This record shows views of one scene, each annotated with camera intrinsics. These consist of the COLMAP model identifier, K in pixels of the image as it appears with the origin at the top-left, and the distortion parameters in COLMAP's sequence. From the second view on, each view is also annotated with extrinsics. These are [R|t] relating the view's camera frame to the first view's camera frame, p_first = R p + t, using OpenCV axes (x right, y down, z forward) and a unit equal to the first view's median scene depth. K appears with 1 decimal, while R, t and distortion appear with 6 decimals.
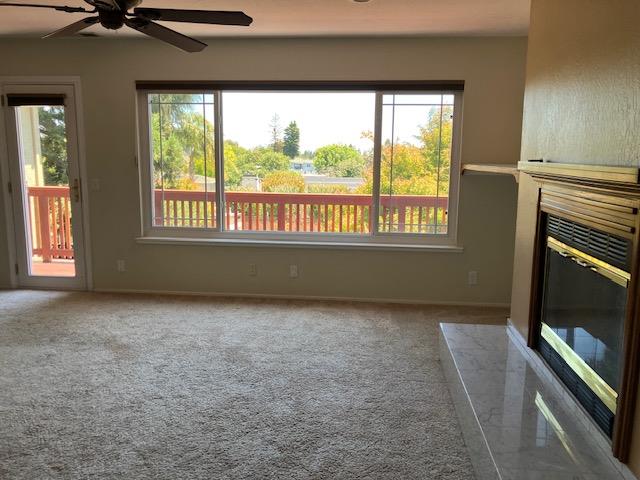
lens RADIAL K [[520.7, 0, 320.1], [0, 520.7, 232.9], [0, 0, 1]] dist [0.006735, 0.000483]
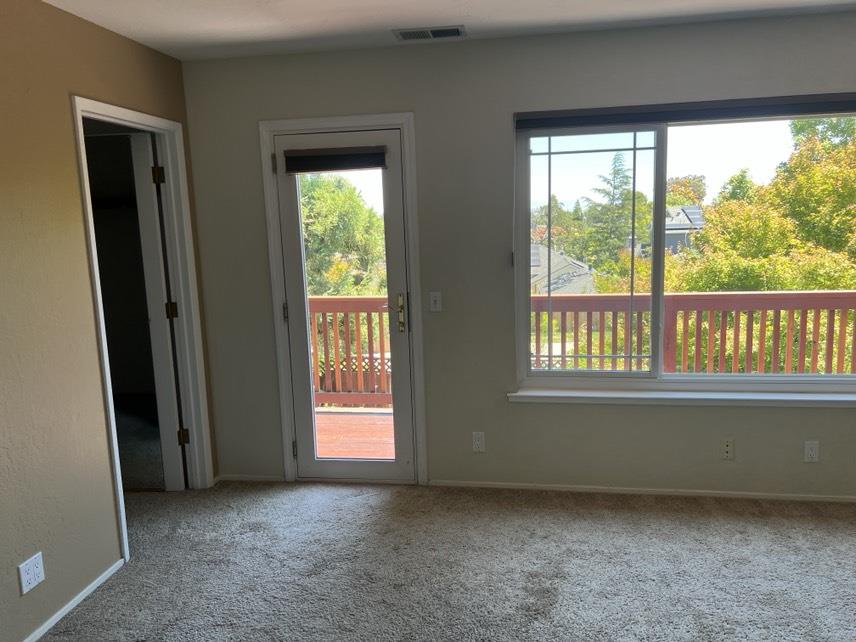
lens RADIAL K [[640.4, 0, 428.0], [0, 640.4, 321.0], [0, 0, 1]] dist [0.003695, -0.003315]
pose [[0.996444, -0.033179, -0.077456, -0.390442], [0.033676, 0.999420, 0.005114, -0.077463], [0.077241, -0.007704, 0.996983, 0.306103]]
